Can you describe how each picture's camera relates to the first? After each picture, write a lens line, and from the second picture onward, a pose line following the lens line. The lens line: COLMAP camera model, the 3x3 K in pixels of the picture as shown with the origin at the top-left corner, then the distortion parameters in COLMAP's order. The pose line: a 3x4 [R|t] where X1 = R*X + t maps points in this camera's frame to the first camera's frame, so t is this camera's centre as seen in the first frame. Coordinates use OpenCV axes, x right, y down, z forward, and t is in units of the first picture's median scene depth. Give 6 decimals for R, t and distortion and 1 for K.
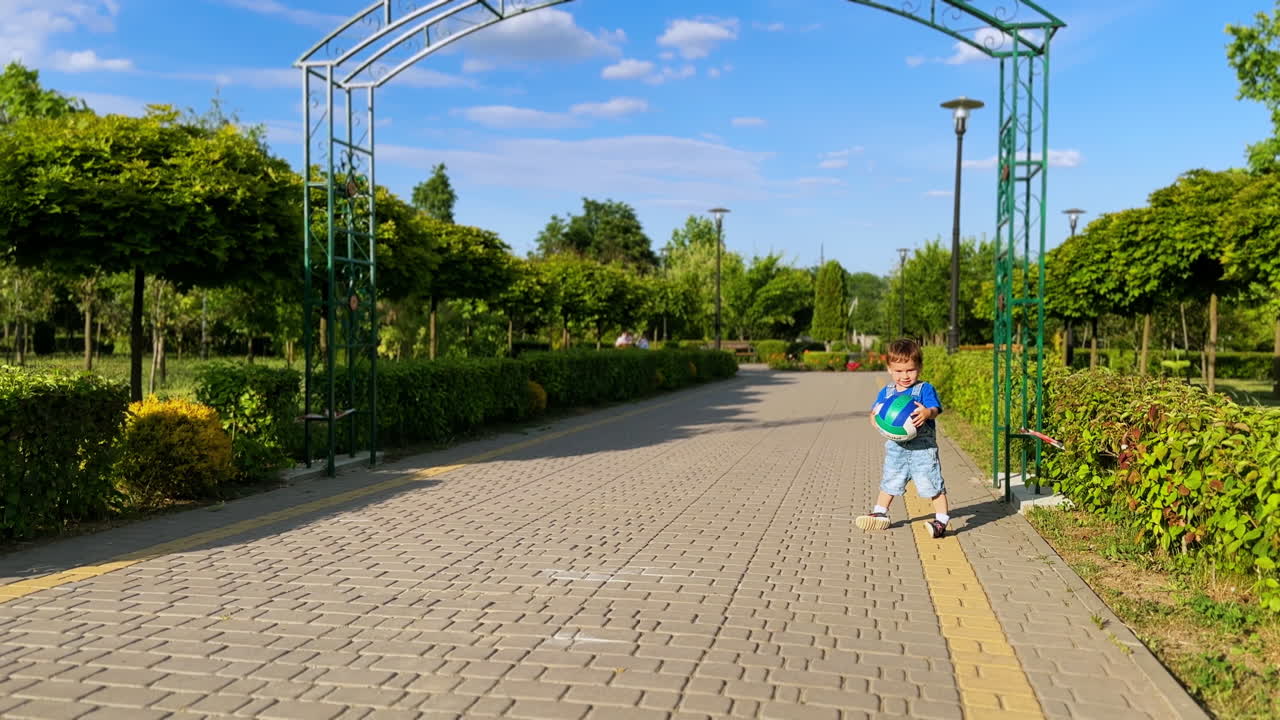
lens RADIAL K [[1045.6, 0, 640.0], [0, 1045.6, 360.0], [0, 0, 1]] dist [0.182596, -0.289264]
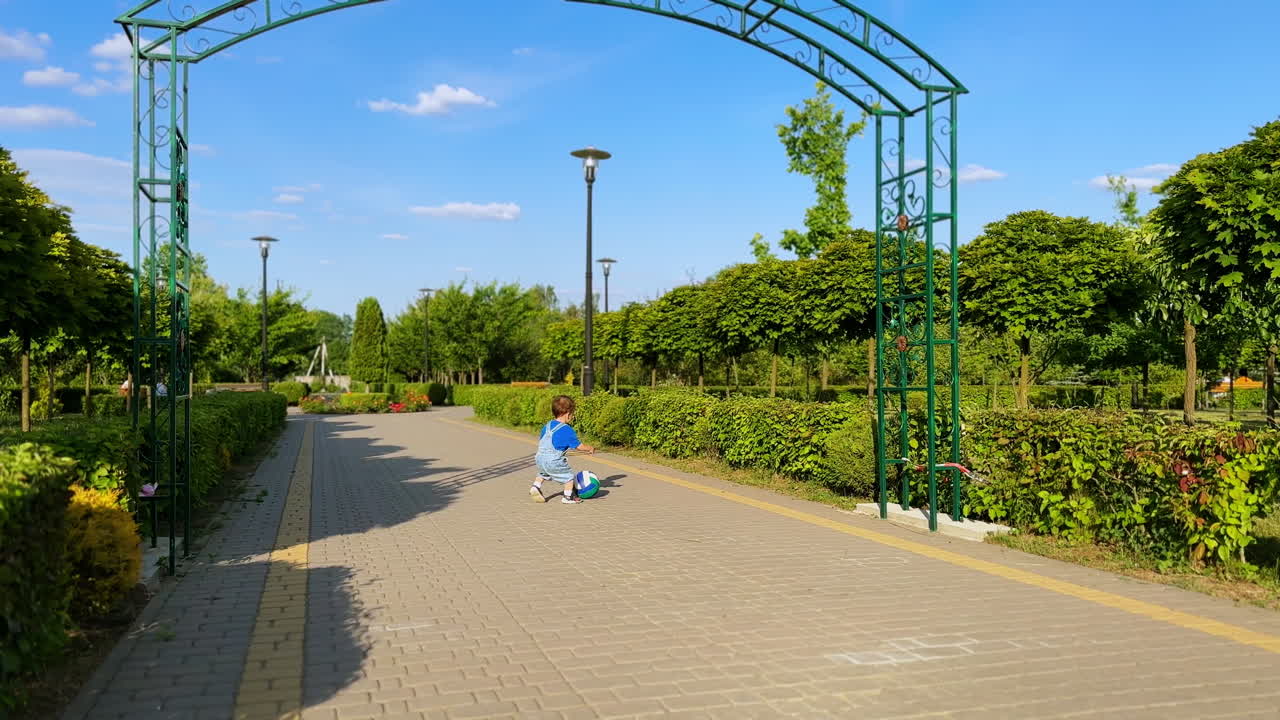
lens RADIAL K [[1045.6, 0, 640.0], [0, 1045.6, 360.0], [0, 0, 1]] dist [0.182596, -0.289264]
pose [[0.878081, -0.004651, 0.478489, -0.150076], [0.022426, 0.999254, -0.031441, -0.003759], [-0.477985, 0.038339, 0.877531, 0.075515]]
